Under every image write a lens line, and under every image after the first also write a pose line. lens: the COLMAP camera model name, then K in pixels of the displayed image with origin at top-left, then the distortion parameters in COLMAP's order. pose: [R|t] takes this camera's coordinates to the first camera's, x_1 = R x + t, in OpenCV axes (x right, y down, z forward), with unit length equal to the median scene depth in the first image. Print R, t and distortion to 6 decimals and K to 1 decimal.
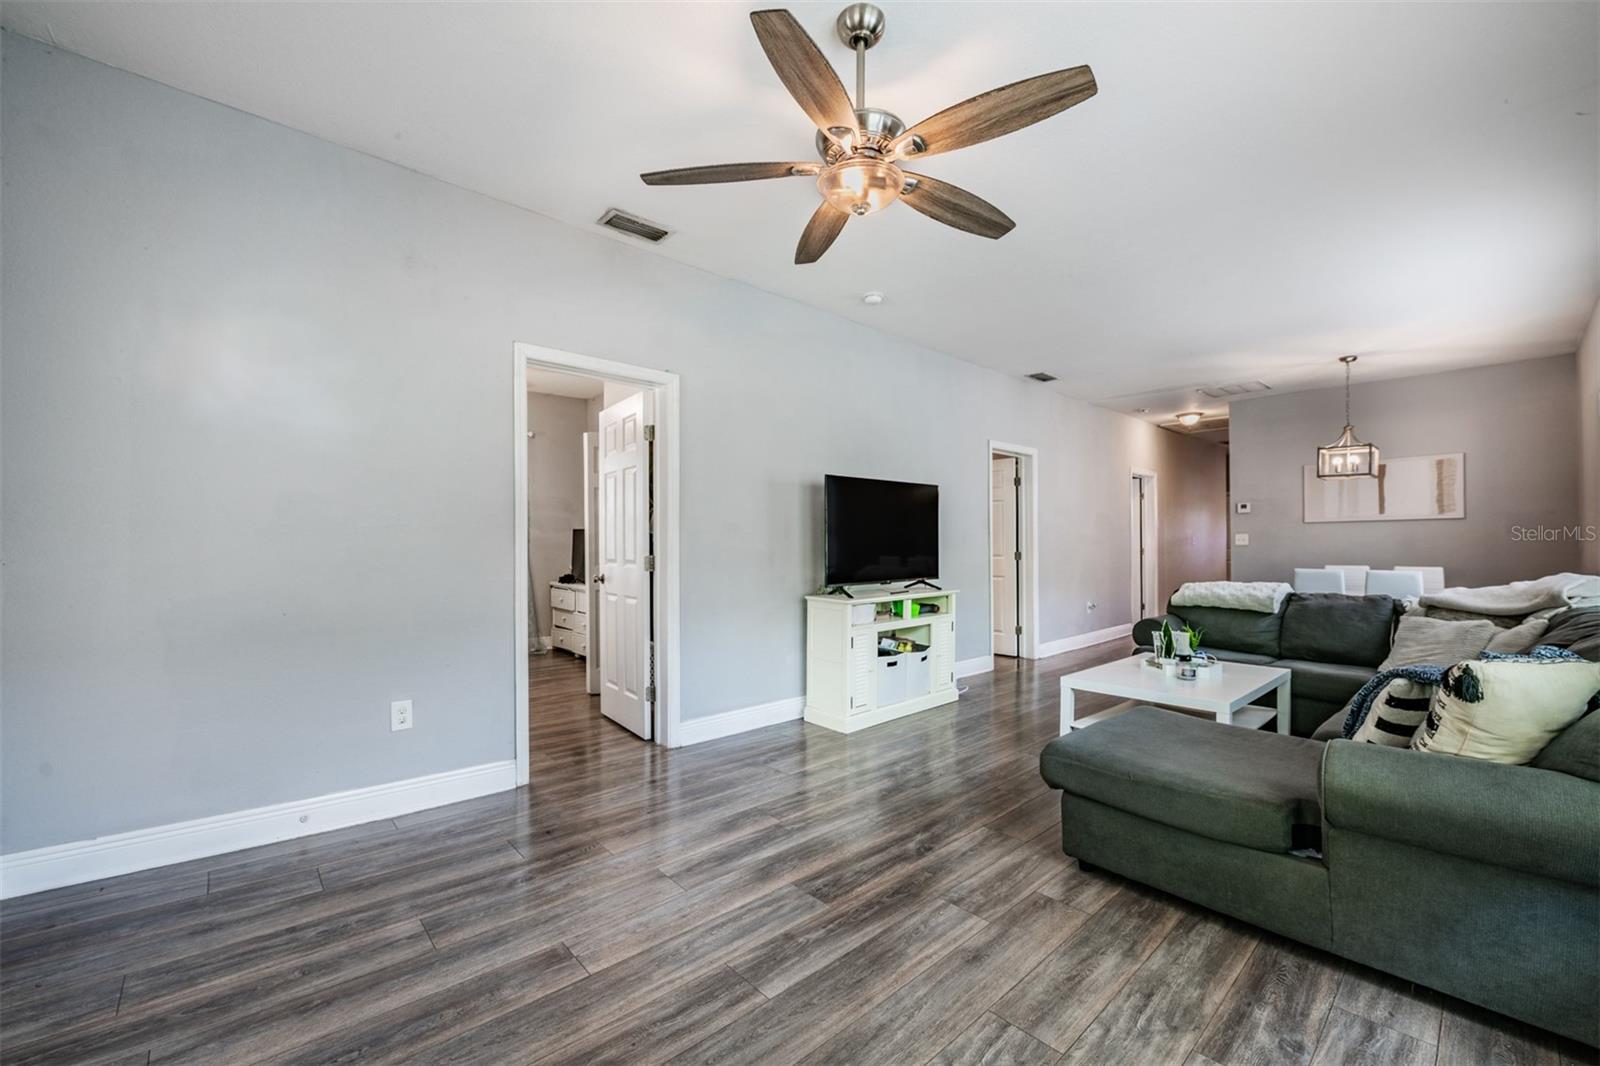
lens RADIAL K [[615.2, 0, 800.0], [0, 615.2, 533.0], [0, 0, 1]] dist [-0.002776, -0.005507]
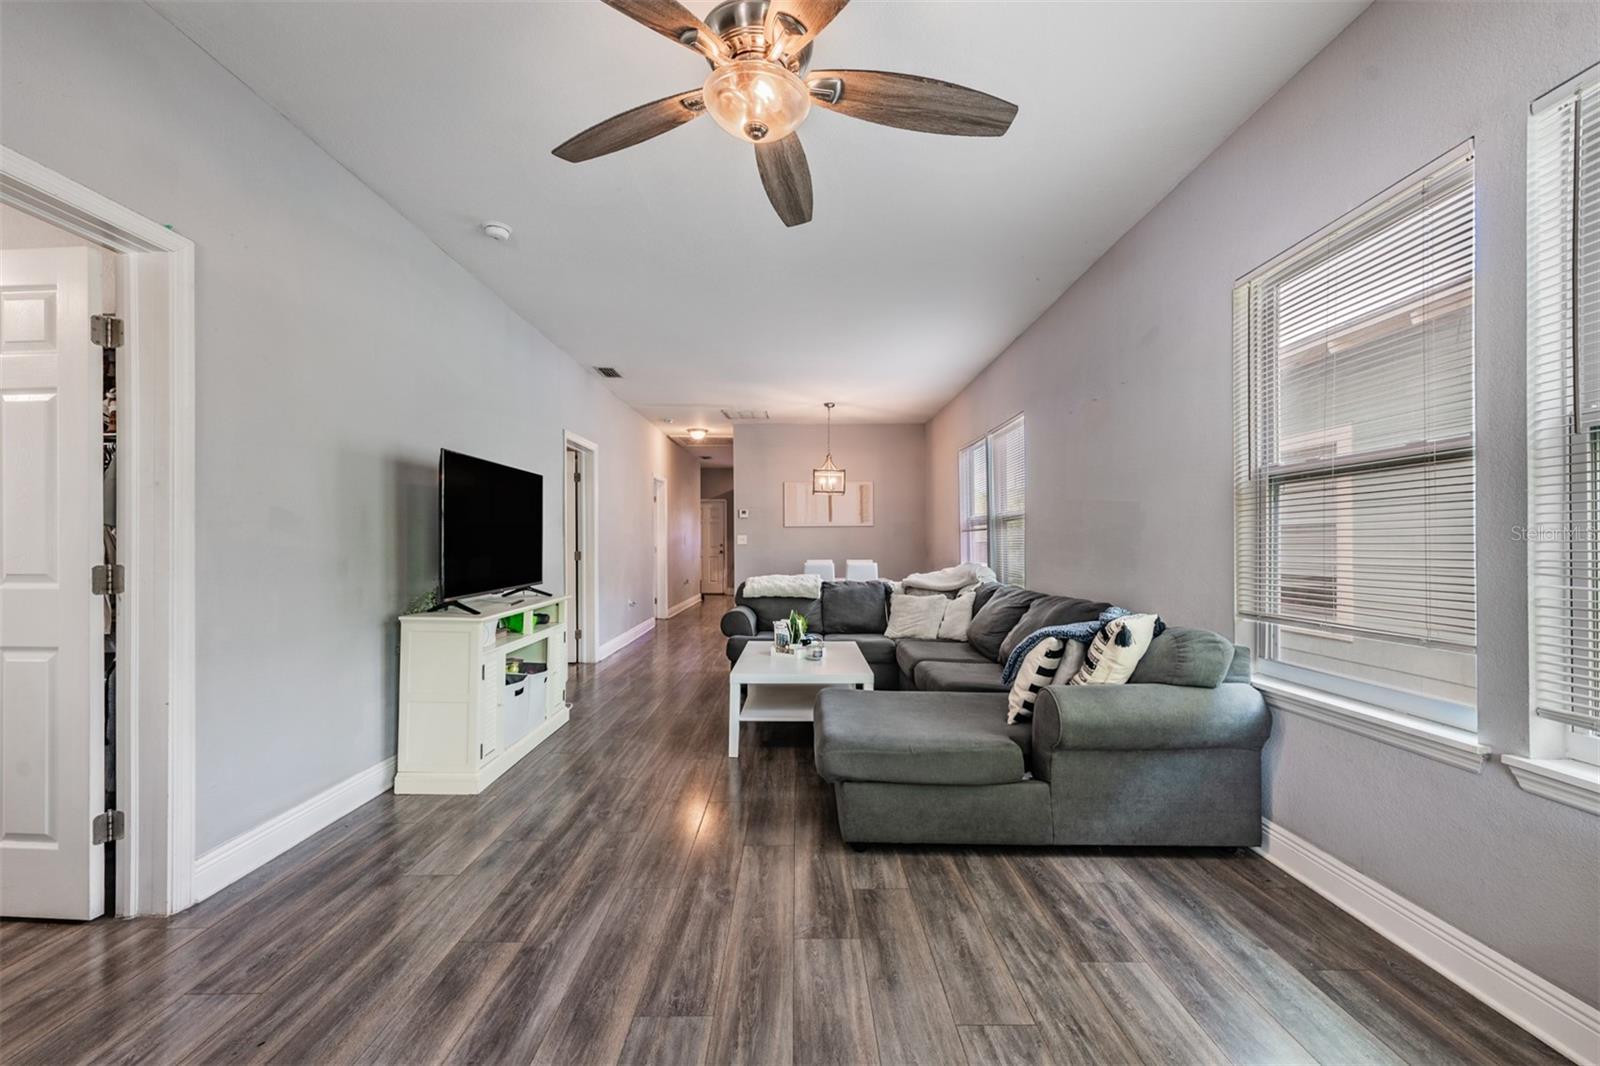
lens RADIAL K [[621.7, 0, 800.0], [0, 621.7, 533.0], [0, 0, 1]] dist [0.018487, -0.005064]
pose [[0.683096, 0.012878, 0.730215, -0.244918], [-0.014350, 0.999888, -0.004210, 0.002858], [-0.730188, -0.007603, 0.683204, 0.207229]]
